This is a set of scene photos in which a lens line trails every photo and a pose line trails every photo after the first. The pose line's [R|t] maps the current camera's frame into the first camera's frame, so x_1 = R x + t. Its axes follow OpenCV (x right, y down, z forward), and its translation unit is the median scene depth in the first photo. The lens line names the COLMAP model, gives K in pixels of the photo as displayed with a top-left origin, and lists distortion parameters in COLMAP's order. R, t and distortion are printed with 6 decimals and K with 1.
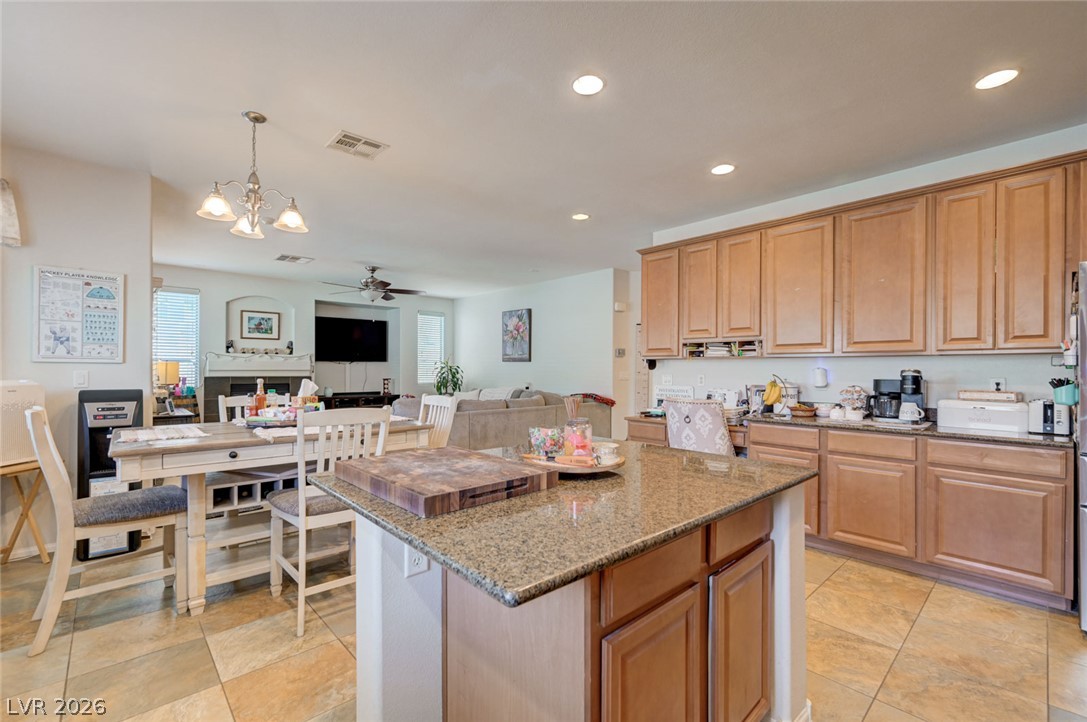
lens RADIAL K [[460.3, 0, 539.3], [0, 460.3, 366.9], [0, 0, 1]] dist [0.002425, 0.000181]
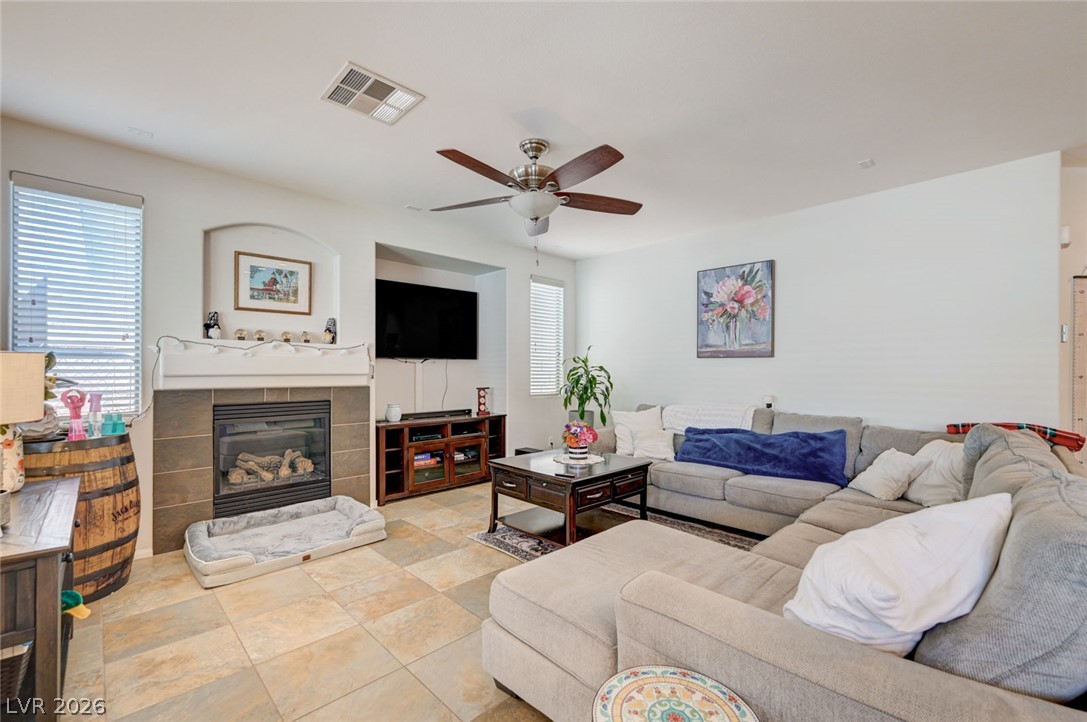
lens RADIAL K [[460.3, 0, 544.9], [0, 460.3, 364.8], [0, 0, 1]] dist [0.002425, 0.000181]
pose [[0.999549, -0.002365, 0.029935, -0.330576], [0.002563, 0.999975, -0.006603, 0.000370], [-0.029919, 0.006676, 0.999530, 0.497206]]
